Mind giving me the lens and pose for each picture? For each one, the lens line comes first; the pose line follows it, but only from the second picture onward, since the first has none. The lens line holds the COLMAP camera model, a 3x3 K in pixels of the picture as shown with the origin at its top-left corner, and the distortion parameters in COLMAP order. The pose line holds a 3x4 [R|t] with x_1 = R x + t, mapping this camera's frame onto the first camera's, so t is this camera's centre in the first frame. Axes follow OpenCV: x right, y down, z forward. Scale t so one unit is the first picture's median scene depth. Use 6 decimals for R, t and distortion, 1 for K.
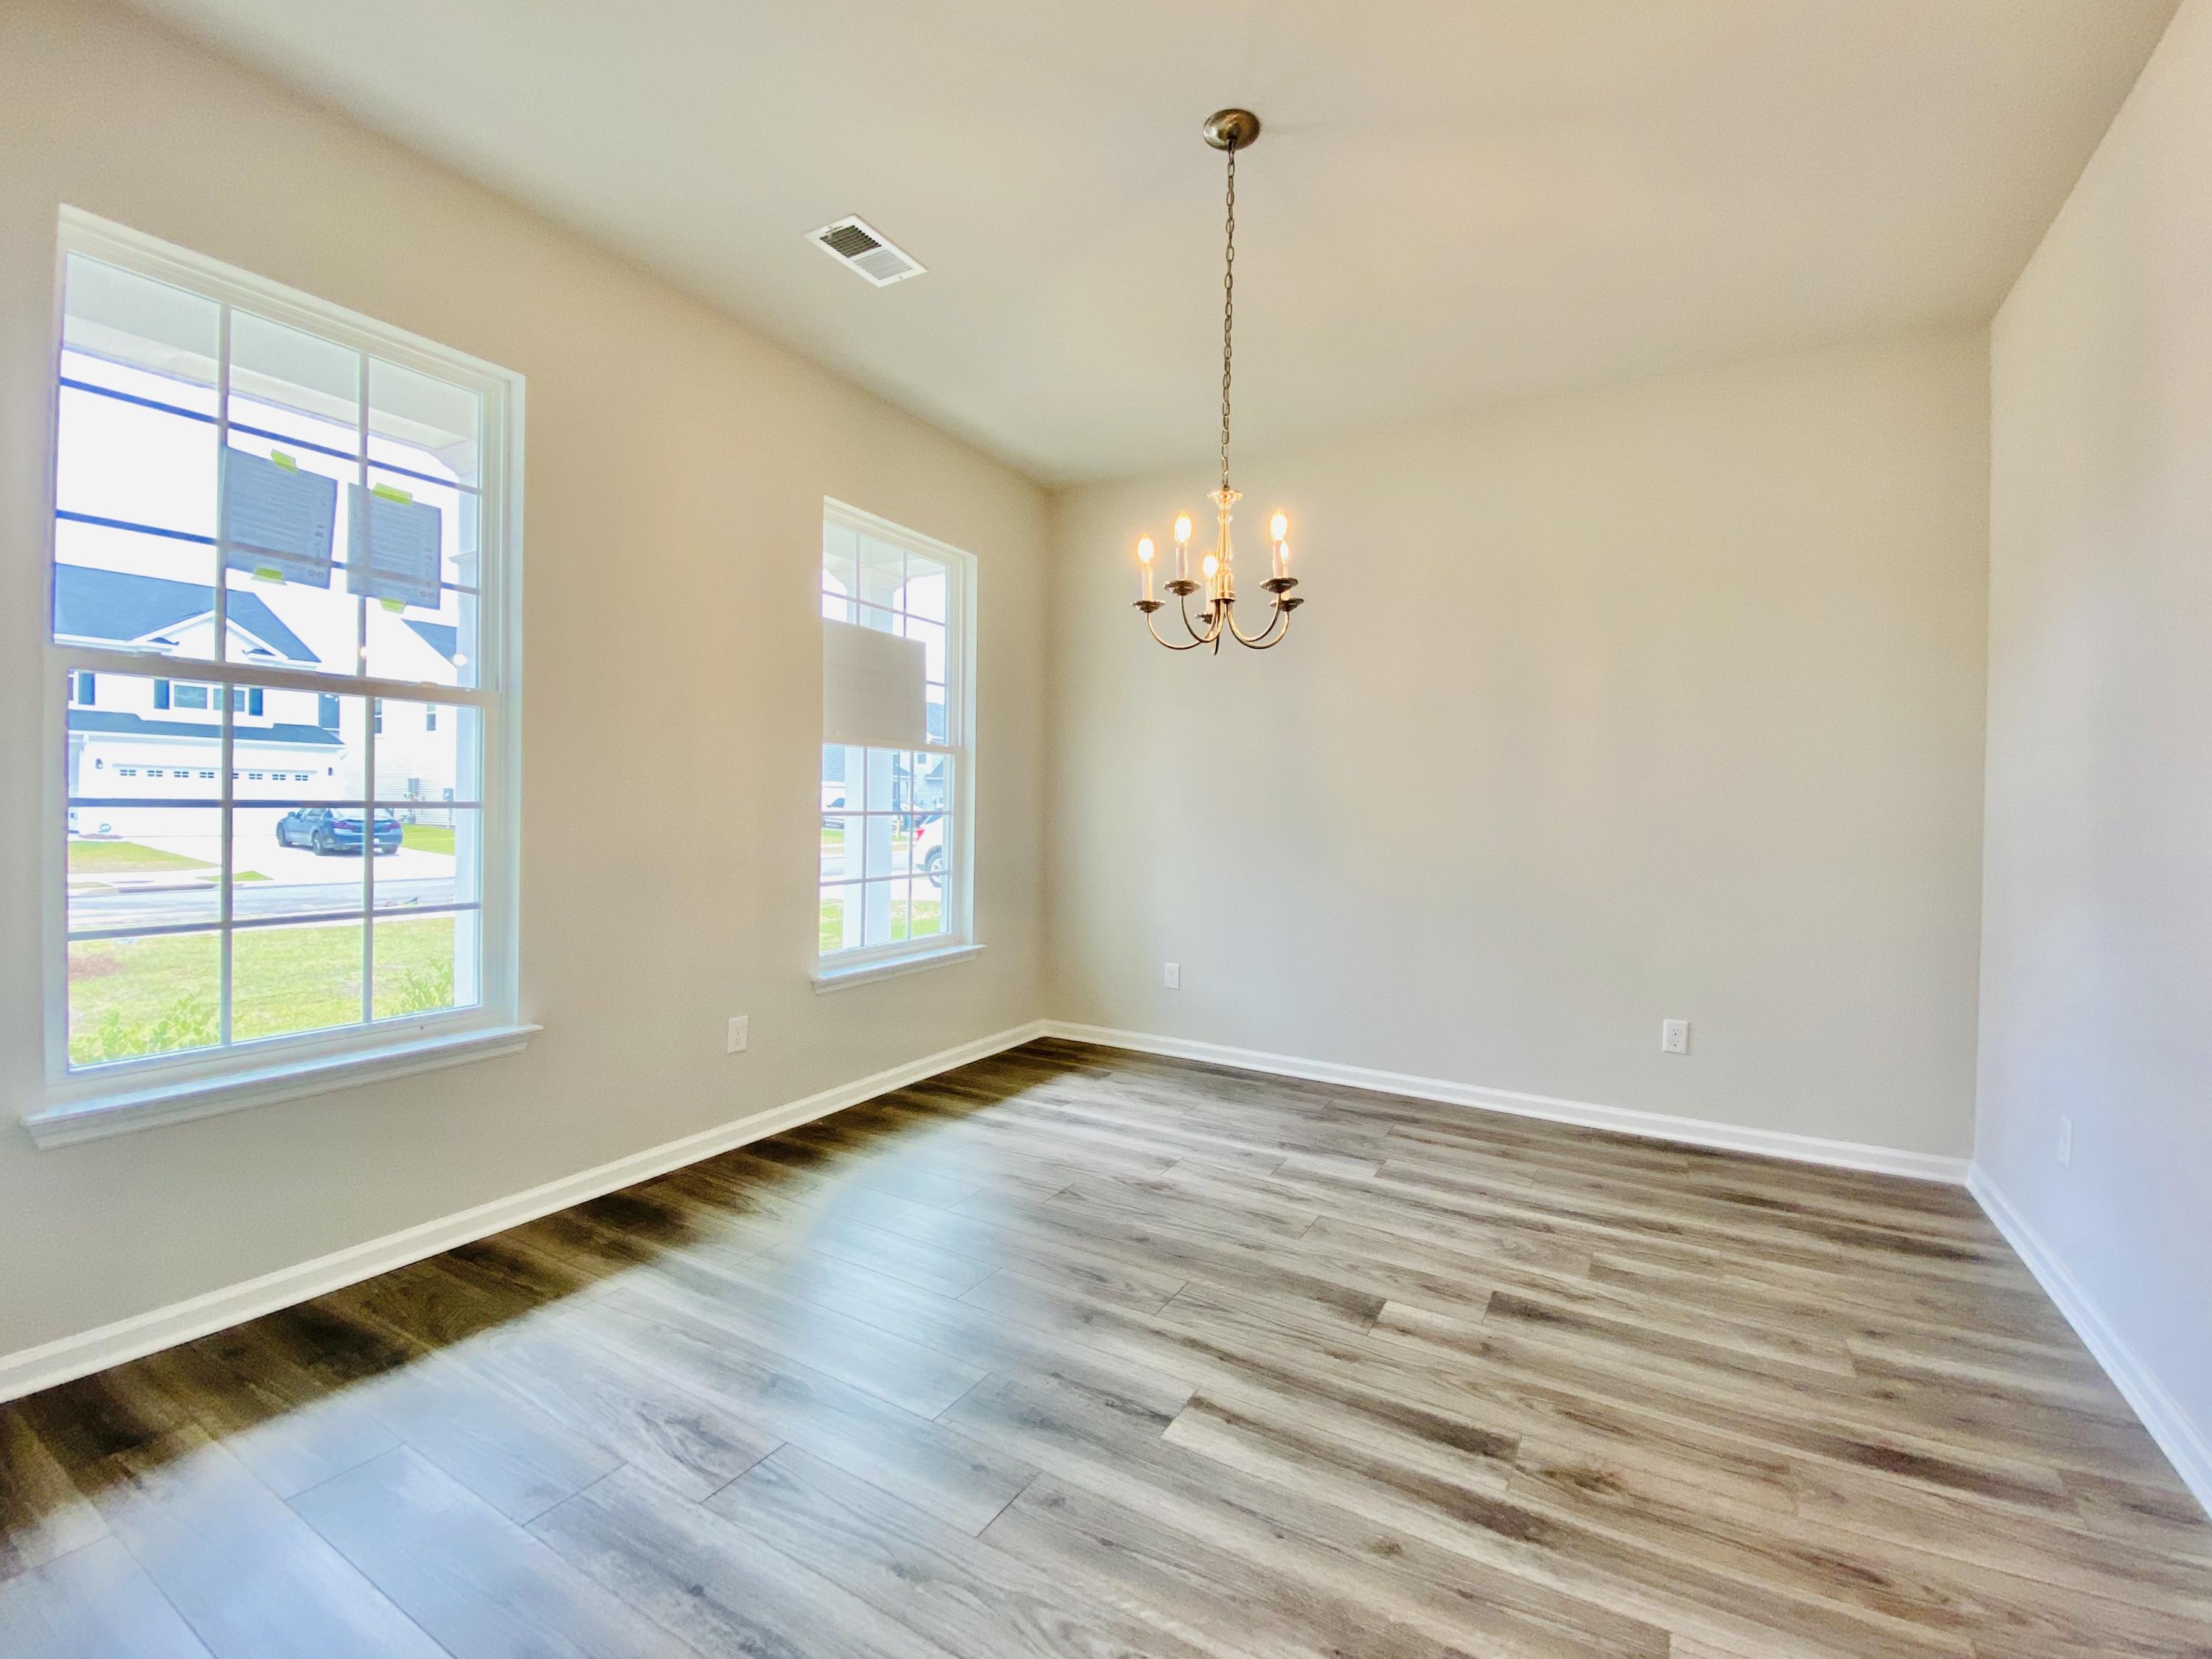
lens RADIAL K [[894.6, 0, 1107.4], [0, 894.6, 820.7], [0, 0, 1]] dist [0.011287, -0.016717]
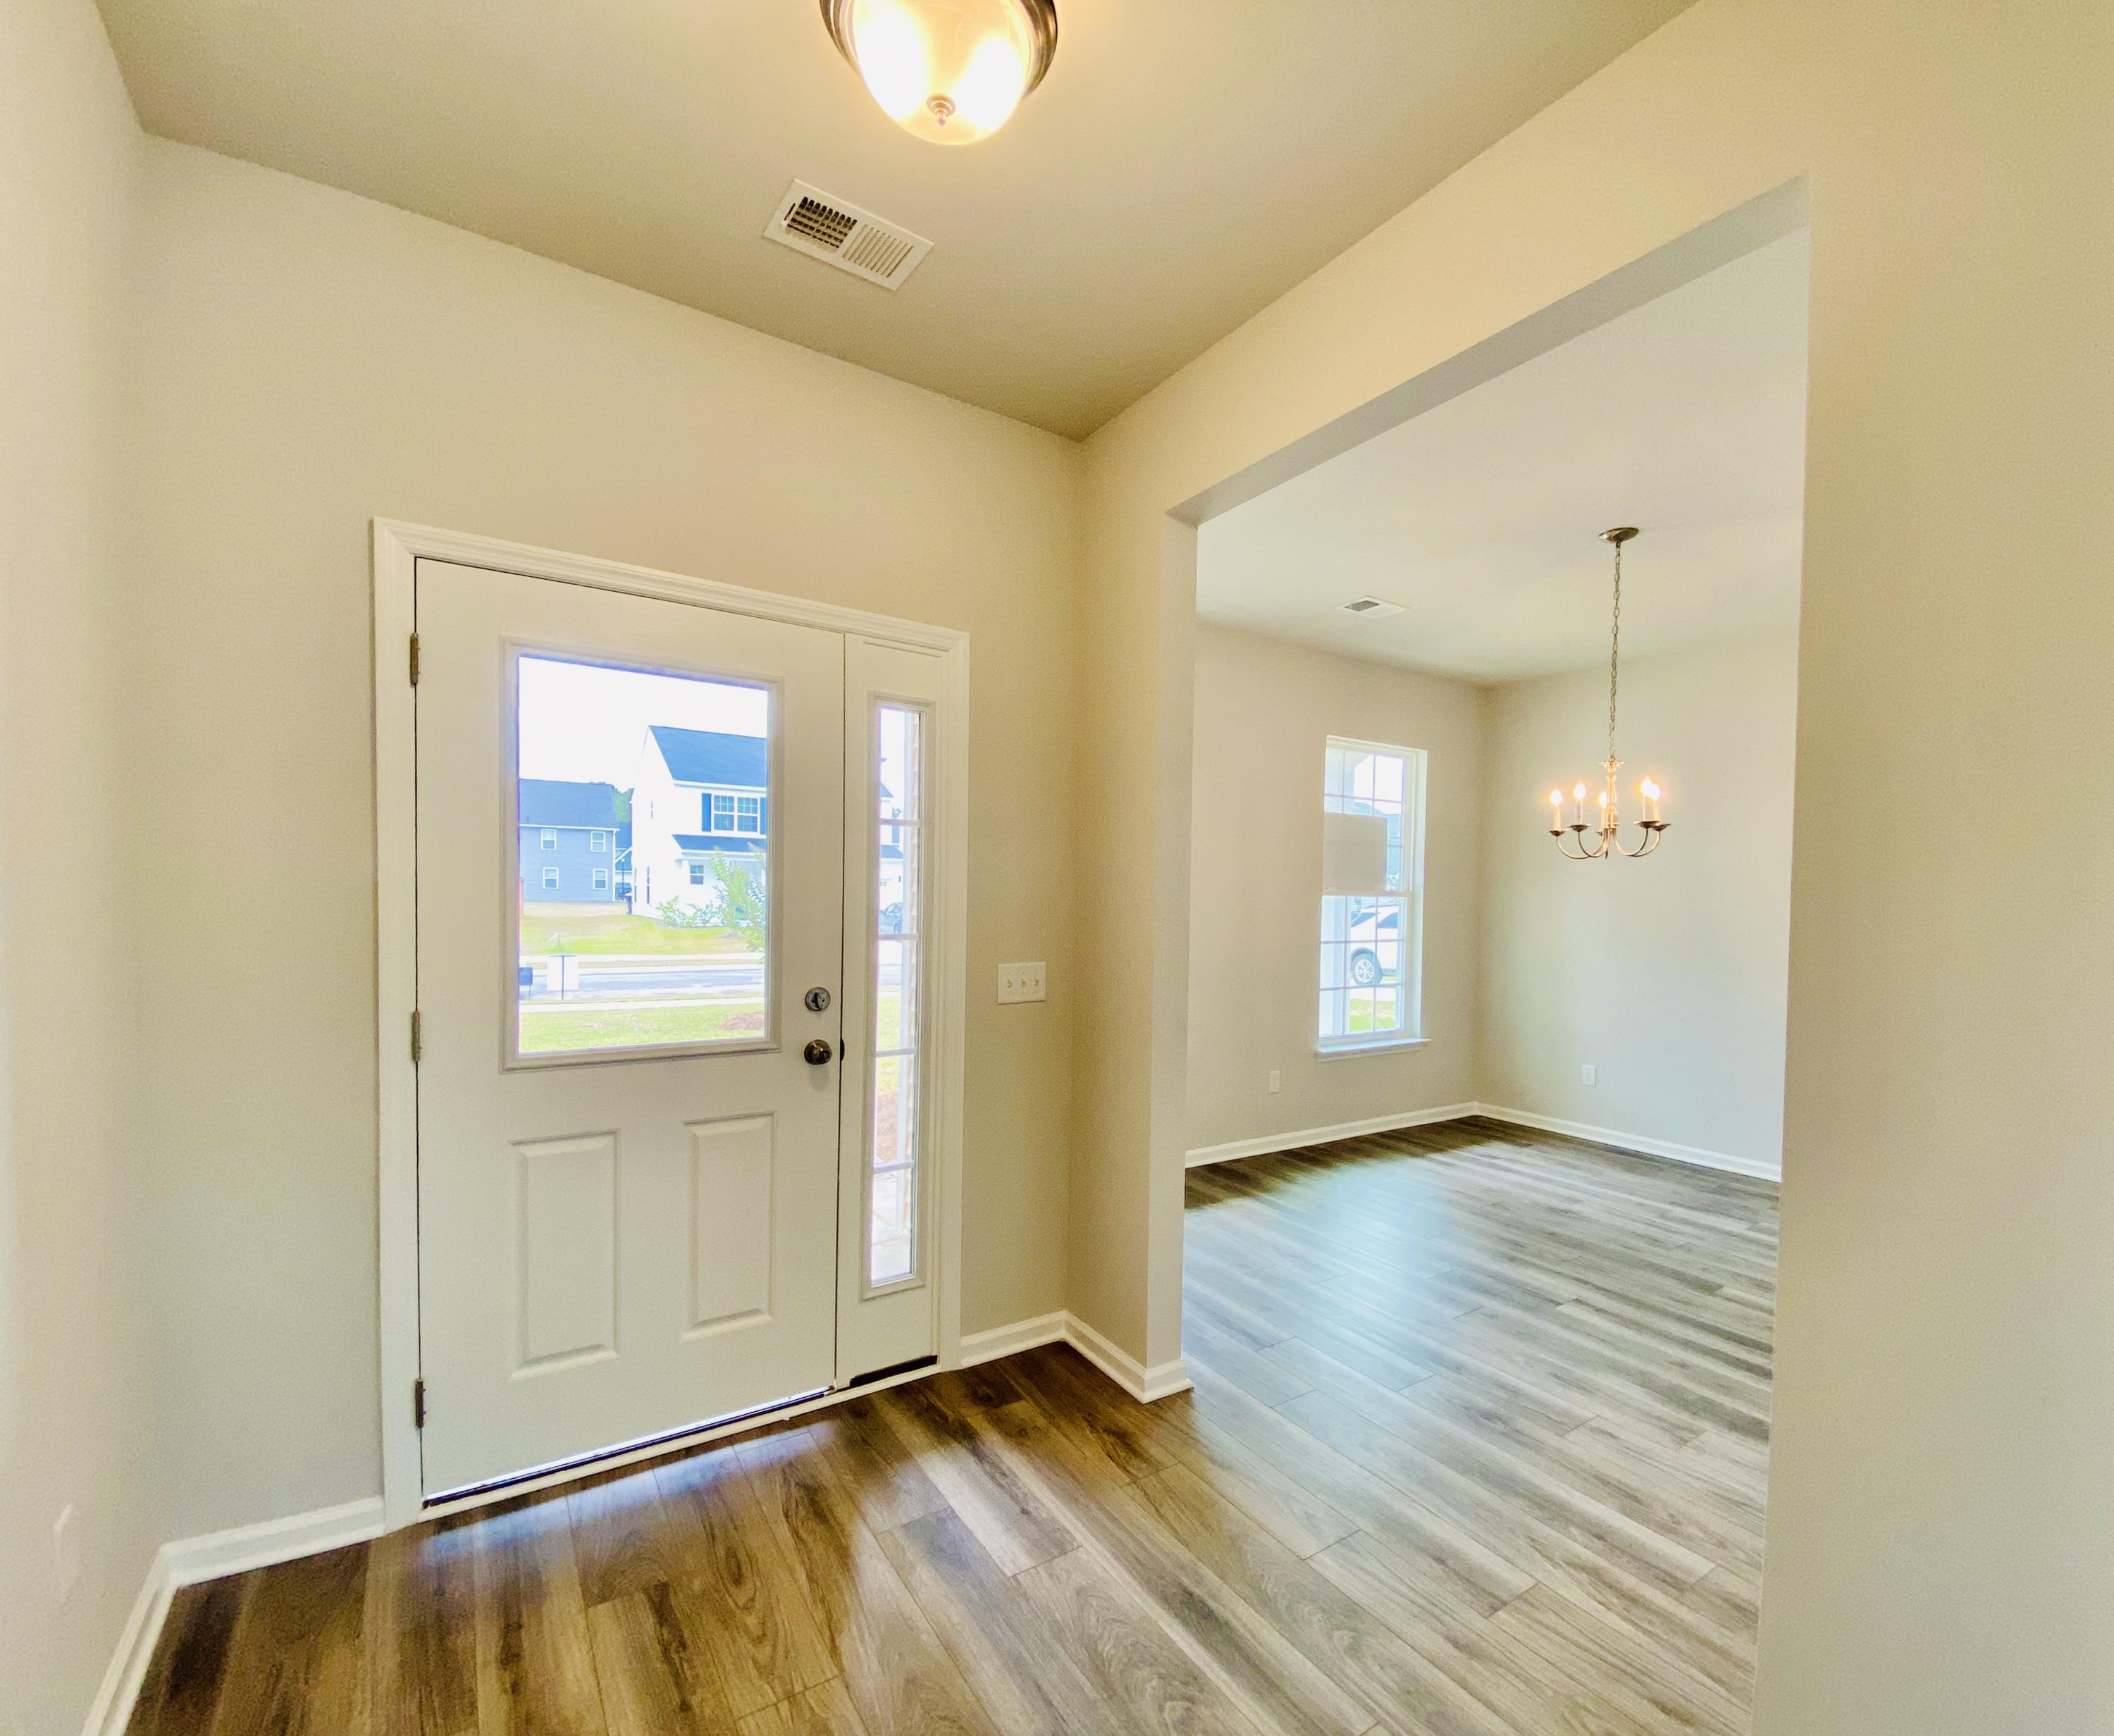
lens RADIAL K [[932.0, 0, 1095.6], [0, 932.0, 903.0], [0, 0, 1]] dist [0.000974, -0.000057]
pose [[0.901639, 0.008292, -0.432411, 0.018067], [-0.010102, 0.999947, -0.001889, -0.080451], [0.432372, 0.006072, 0.901675, -0.672452]]
